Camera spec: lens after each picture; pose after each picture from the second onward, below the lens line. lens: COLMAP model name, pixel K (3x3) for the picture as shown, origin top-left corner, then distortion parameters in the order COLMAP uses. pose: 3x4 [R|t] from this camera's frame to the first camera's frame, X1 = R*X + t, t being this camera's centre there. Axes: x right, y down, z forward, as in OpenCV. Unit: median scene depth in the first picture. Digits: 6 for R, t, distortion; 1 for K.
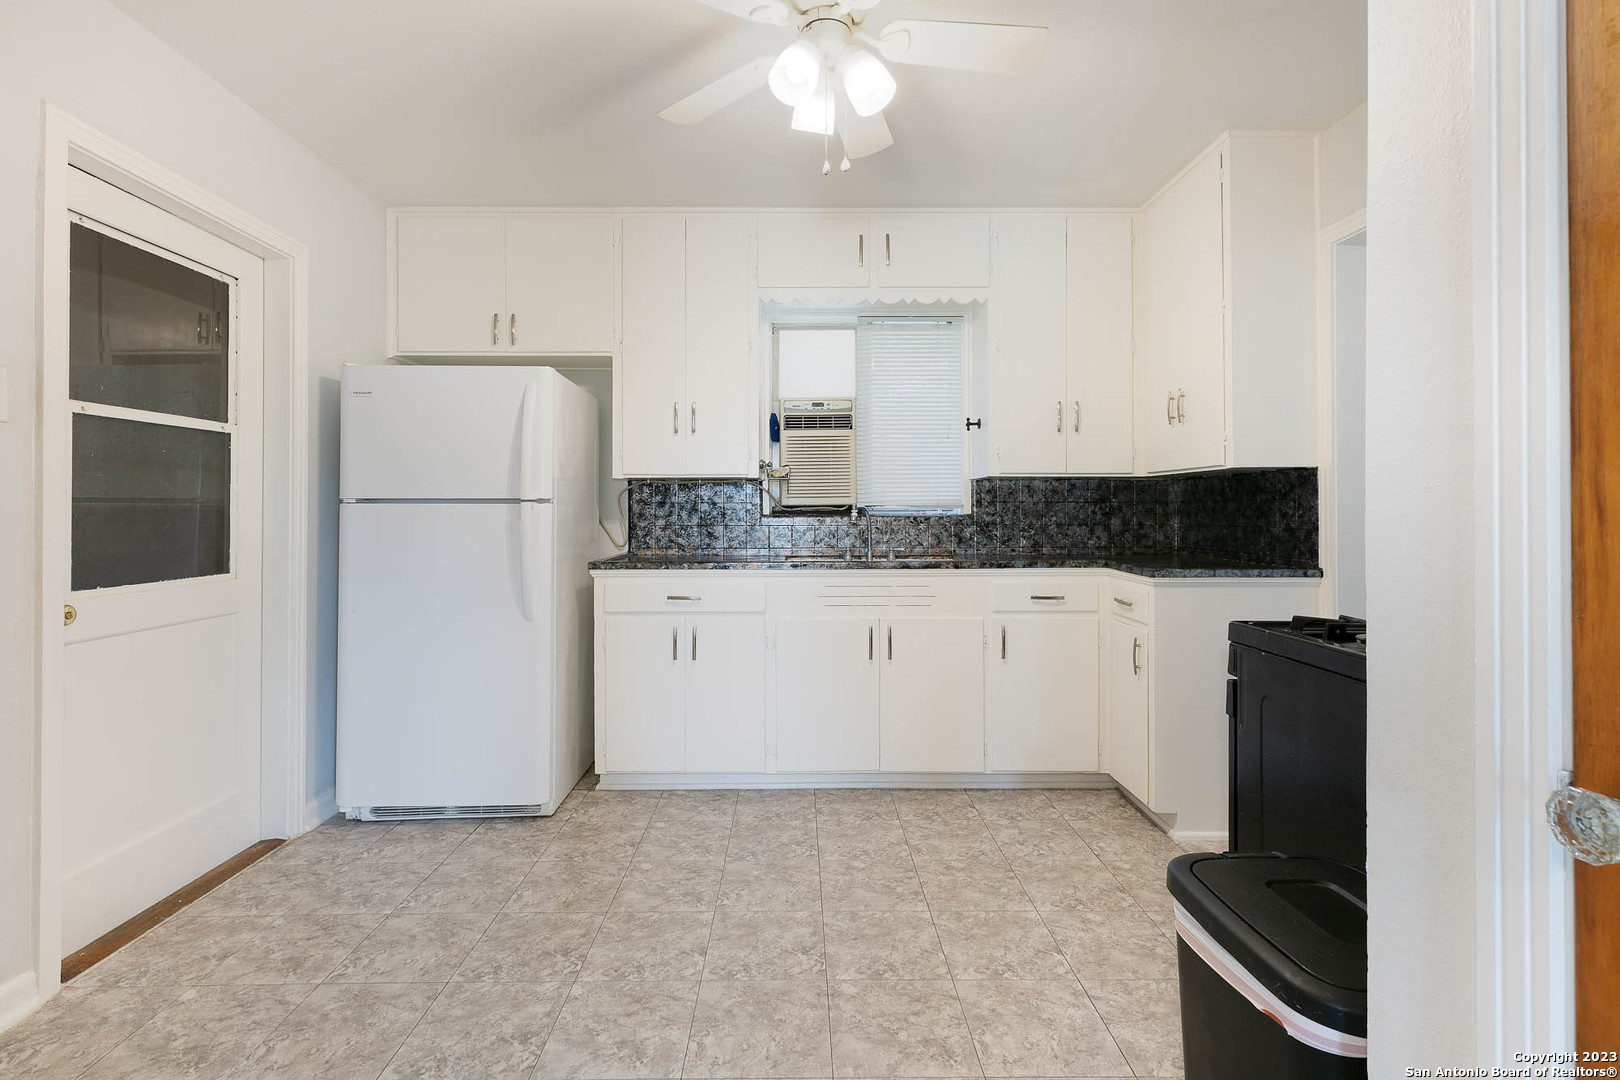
lens RADIAL K [[731.6, 0, 792.9], [0, 731.6, 505.2], [0, 0, 1]] dist [0.003237, -0.000006]
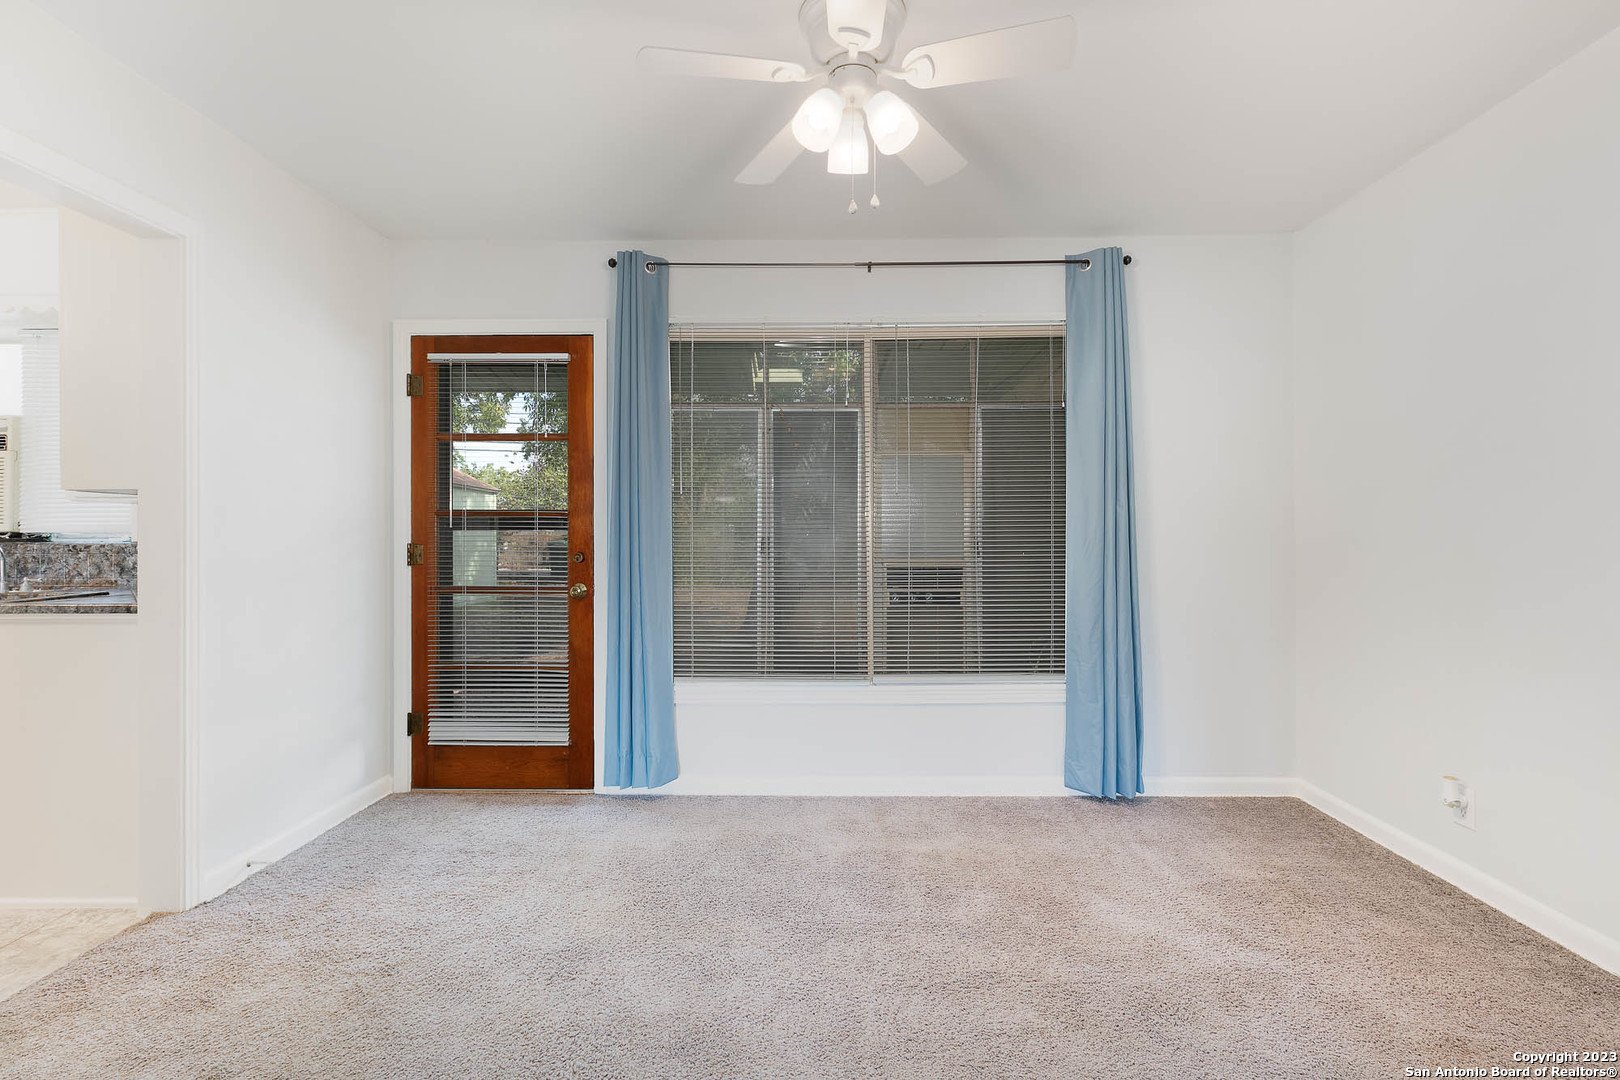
lens RADIAL K [[715.9, 0, 809.8], [0, 715.9, 531.7], [0, 0, 1]] dist [0.001930, 0.000167]
pose [[0.999960, -0.002474, -0.008591, 1.282531], [0.002489, 0.999995, 0.001722, 0.000219], [0.008587, -0.001743, 0.999962, 0.115244]]
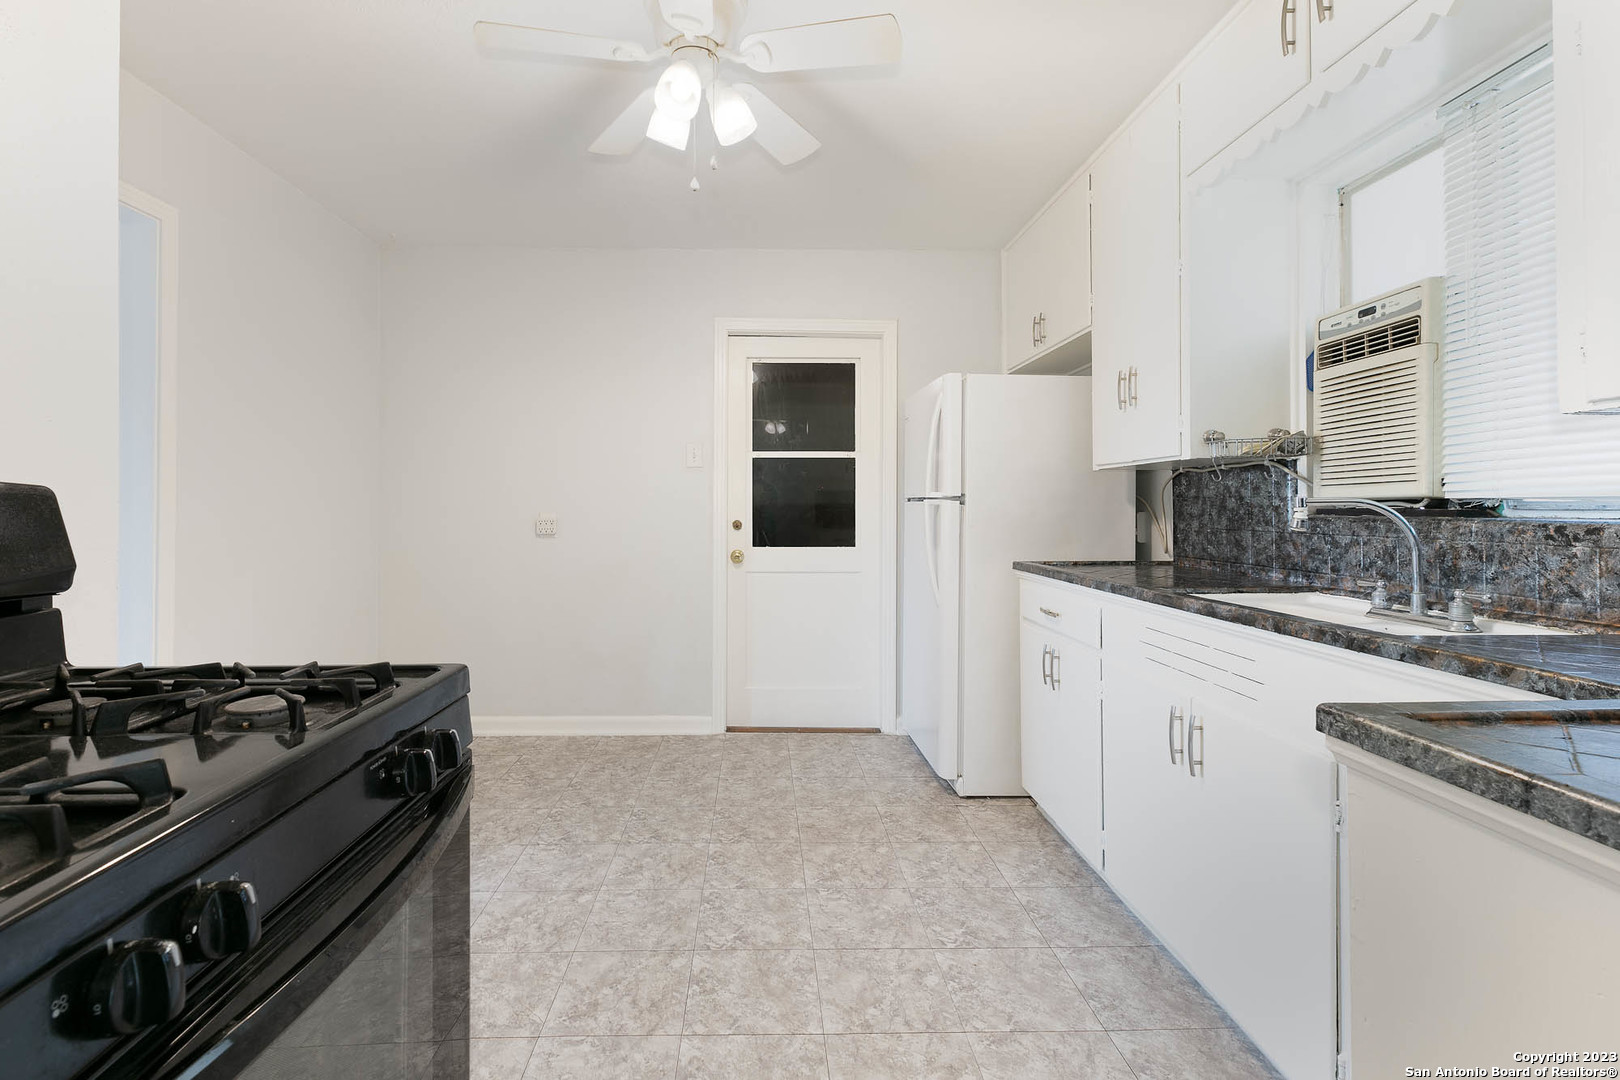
lens RADIAL K [[739.4, 0, 782.0], [0, 739.4, 499.2], [0, 0, 1]] dist [0.001798, -0.000343]
pose [[0.028604, -0.009809, -0.999543, 0.657844], [0.004406, 0.999943, -0.009687, 0.004203], [0.999581, -0.004127, 0.028646, 0.642835]]
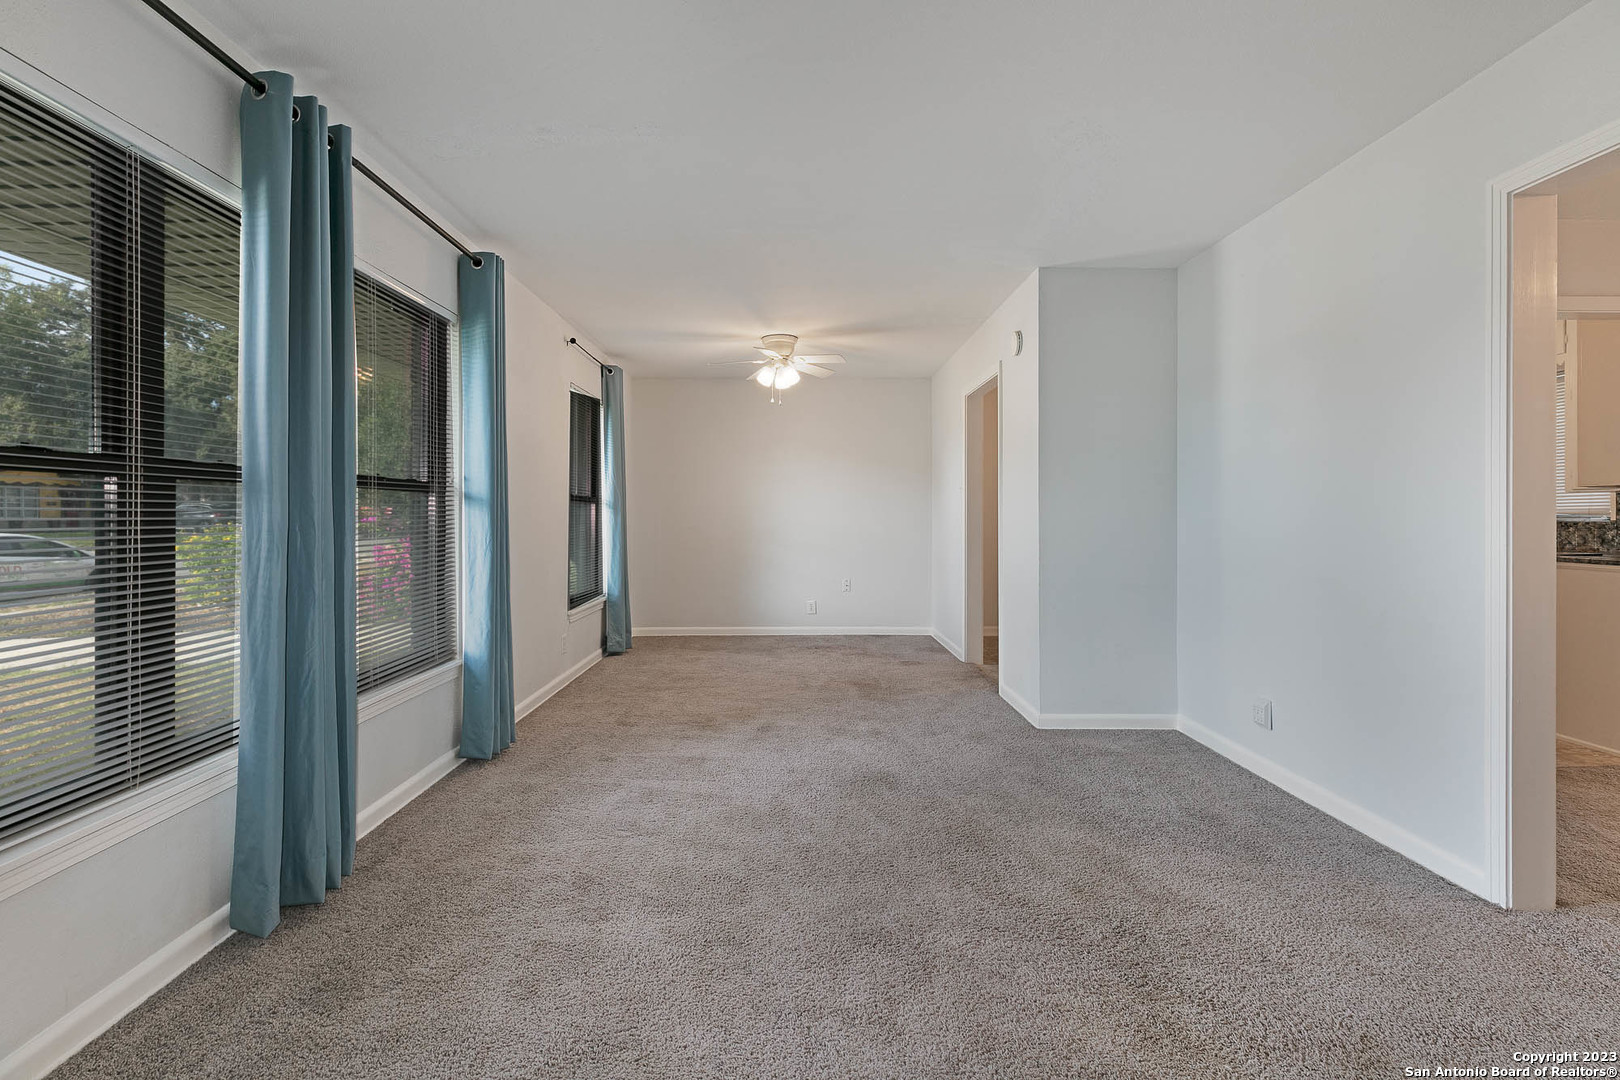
lens RADIAL K [[727.5, 0, 808.9], [0, 727.5, 515.6], [0, 0, 1]] dist [0.002083, -0.000522]
pose [[0.017918, -0.001267, -0.999839, 1.706075], [0.004474, 0.999989, -0.001187, -0.001009], [0.999829, -0.004452, 0.017923, -0.469273]]
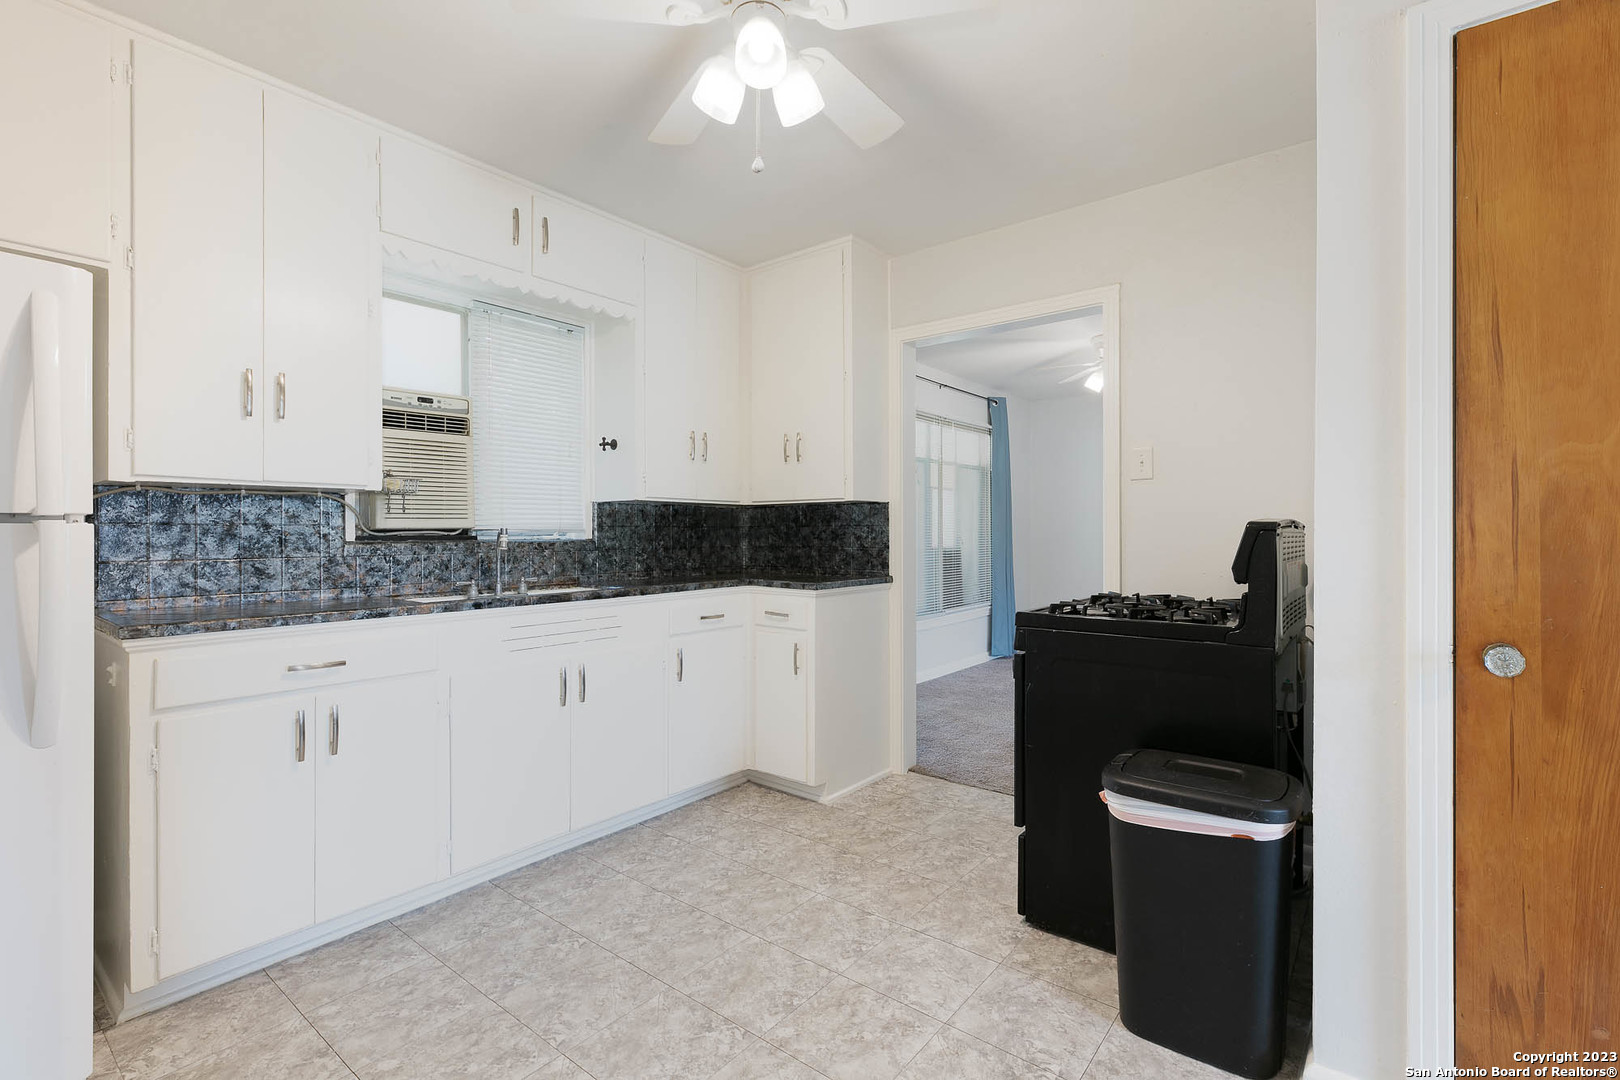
lens RADIAL K [[737.9, 0, 811.4], [0, 737.9, 533.0], [0, 0, 1]] dist [0.003913, -0.000335]
pose [[0.624759, -0.000302, 0.780818, -0.377981], [-0.002188, 0.999995, 0.002137, 0.002237], [-0.780815, -0.003044, 0.624755, 0.212402]]
